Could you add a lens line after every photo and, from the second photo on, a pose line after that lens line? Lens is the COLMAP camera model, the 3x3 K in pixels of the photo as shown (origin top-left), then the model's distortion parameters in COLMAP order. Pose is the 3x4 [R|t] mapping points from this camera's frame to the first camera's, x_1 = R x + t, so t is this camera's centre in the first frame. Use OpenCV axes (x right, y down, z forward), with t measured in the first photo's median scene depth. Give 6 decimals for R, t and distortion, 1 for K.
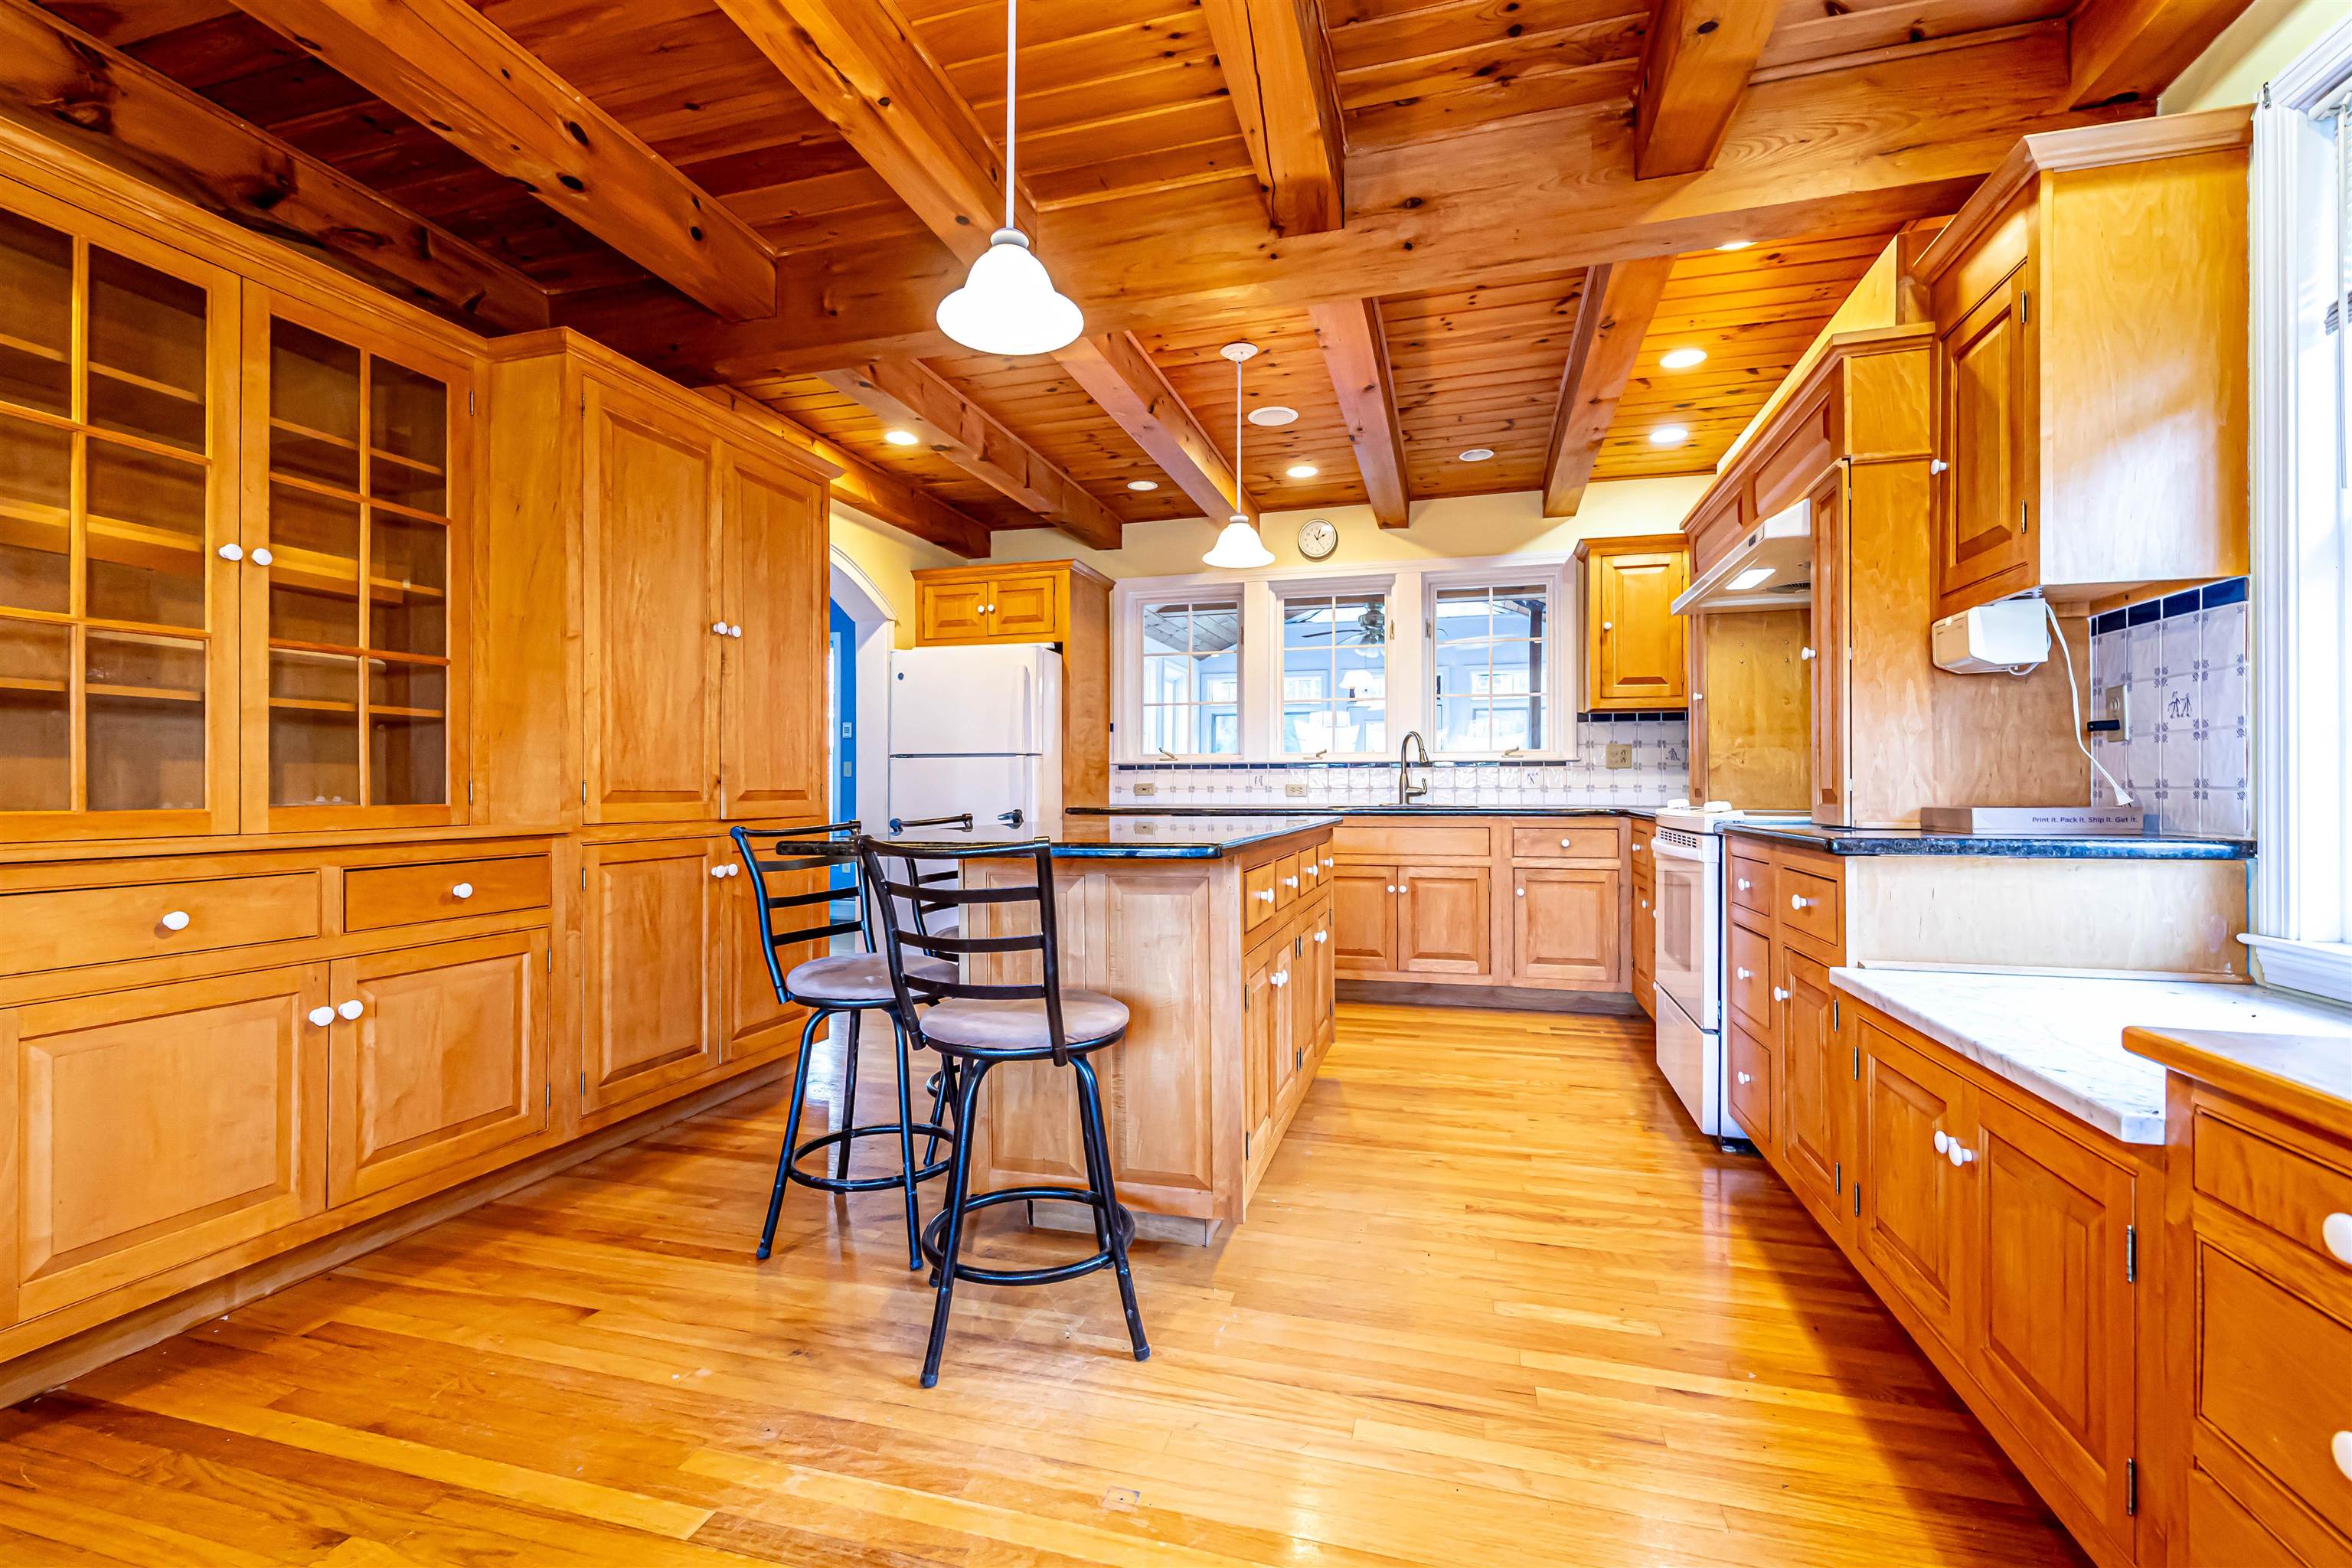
lens RADIAL K [[1022.5, 0, 1176.0], [0, 1022.5, 784.0], [0, 0, 1]] dist [0.004140, 0.000272]
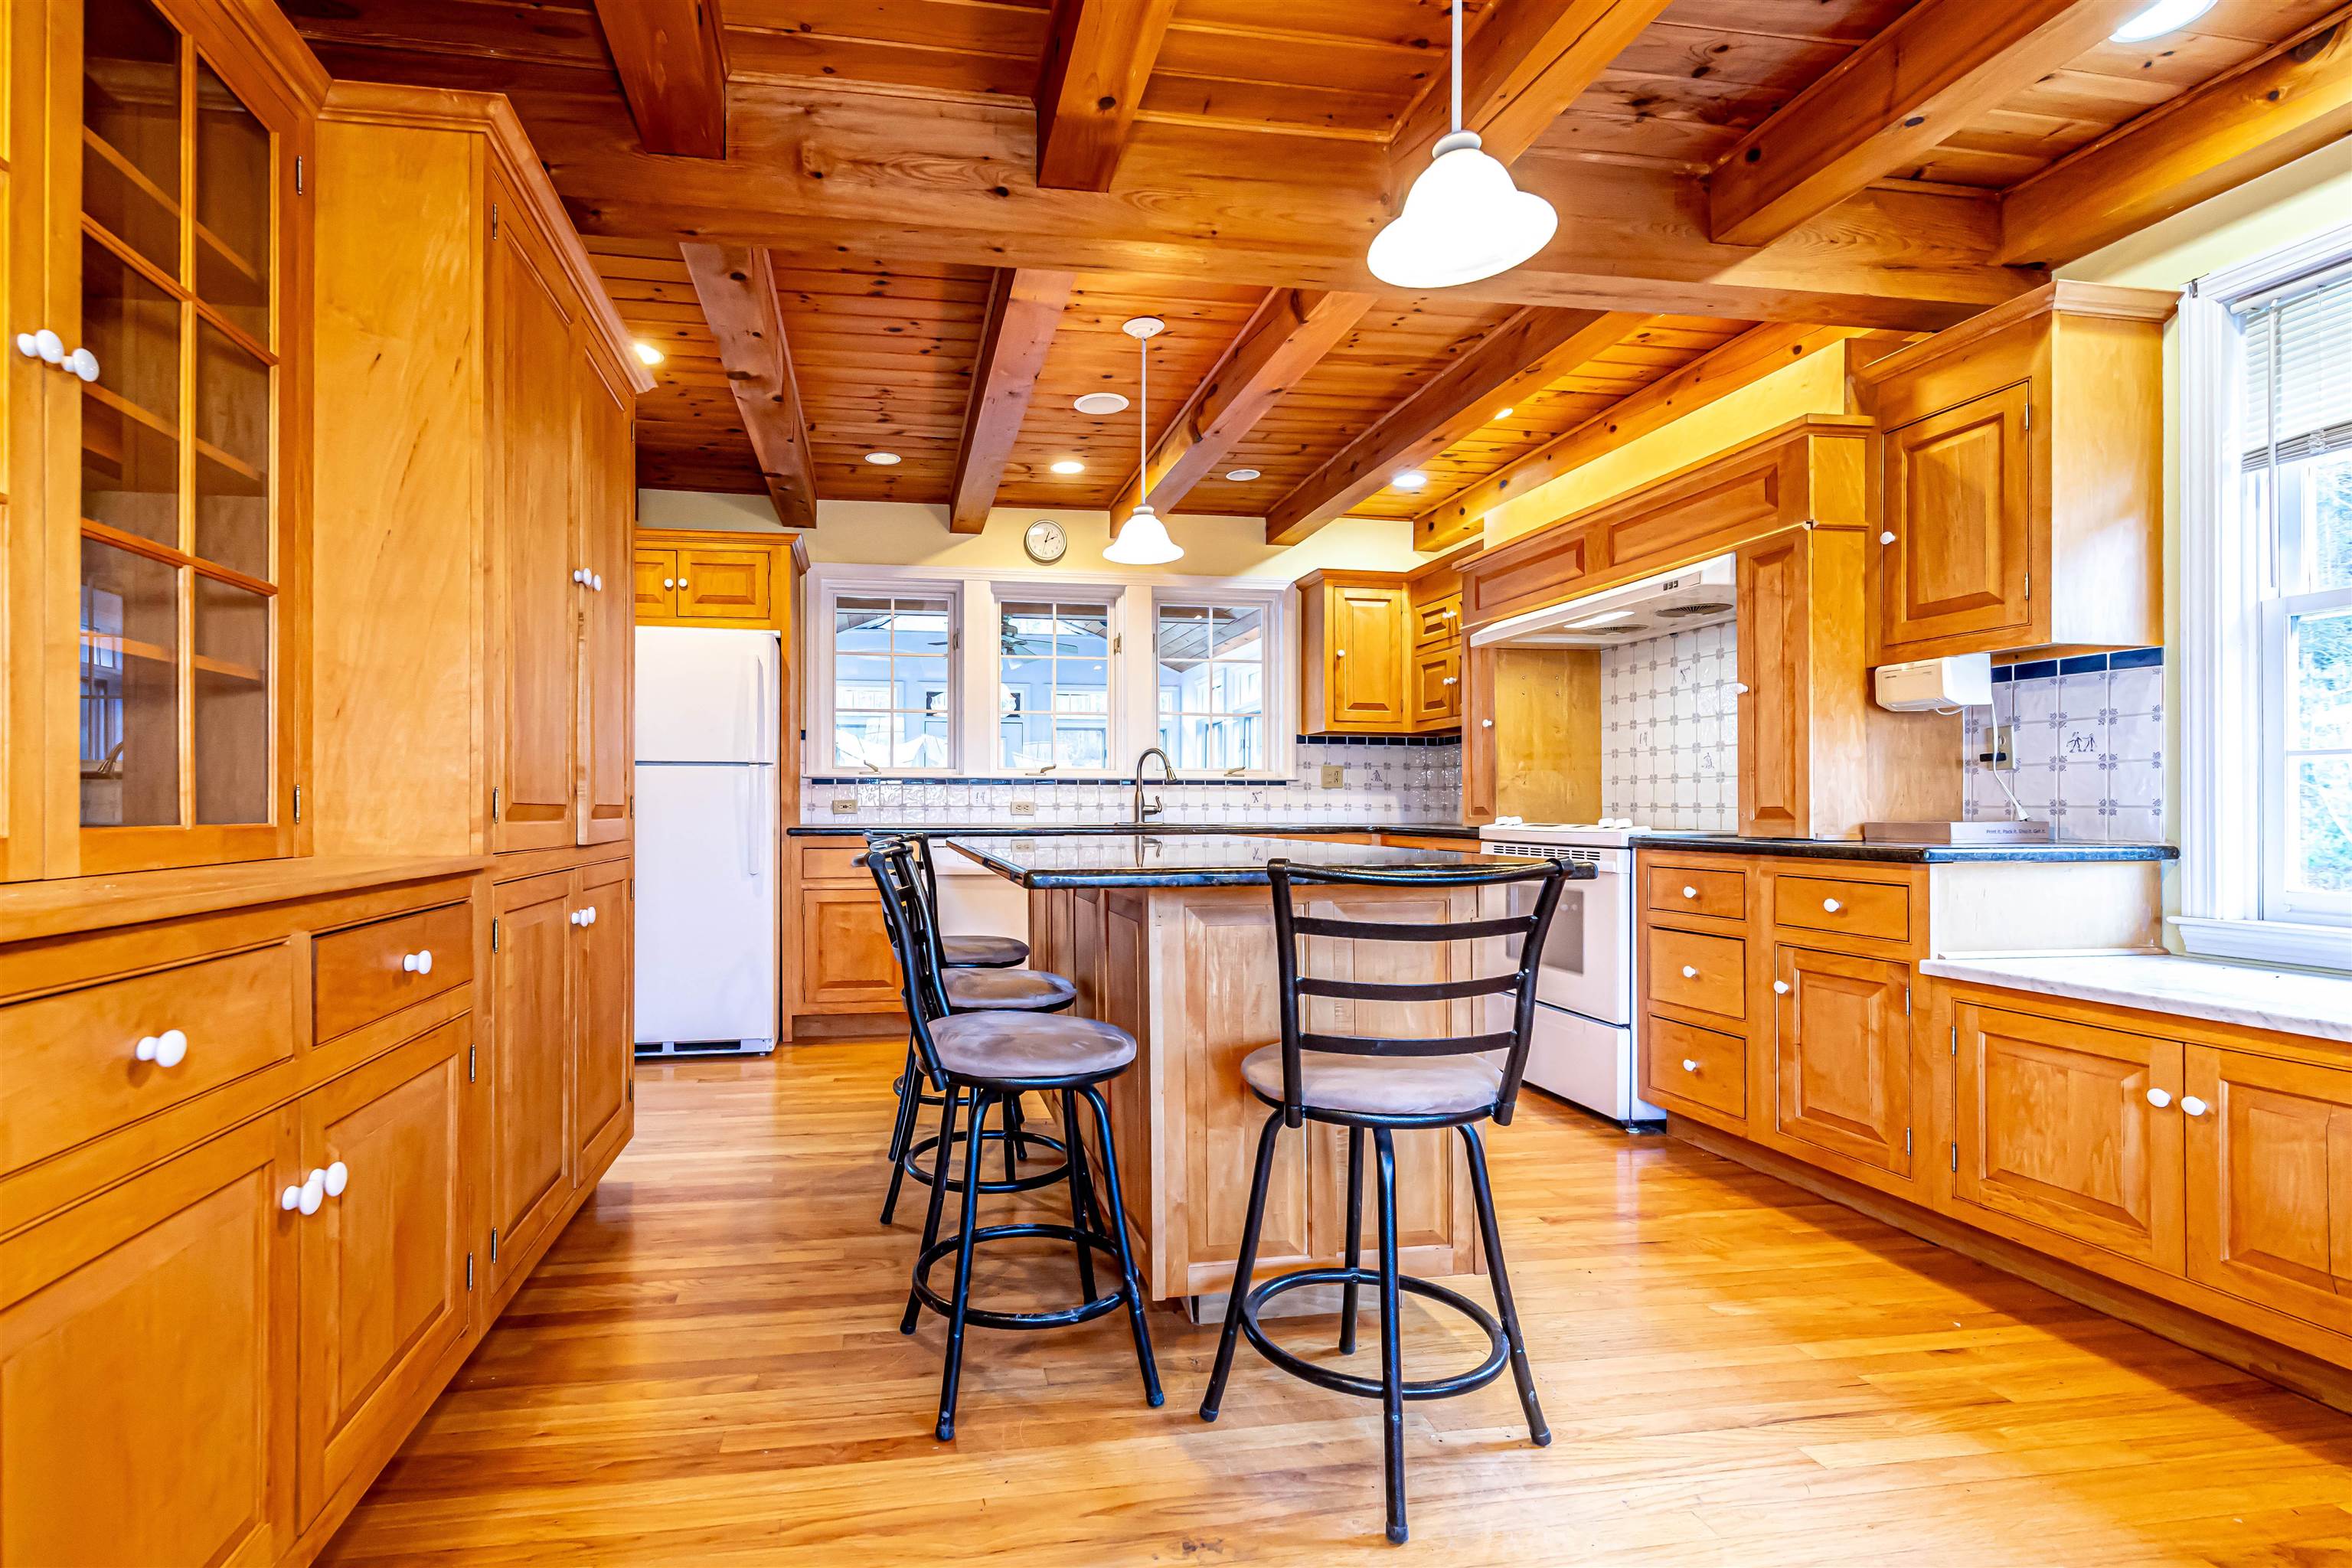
lens RADIAL K [[1055.4, 0, 1176.0], [0, 1055.4, 804.4], [0, 0, 1]] dist [0.000306, -0.000033]
pose [[0.909432, 0.004525, 0.415829, -0.504012], [-0.005137, 0.999987, 0.000354, 0.005459], [-0.415821, -0.002458, 0.909443, 0.214301]]
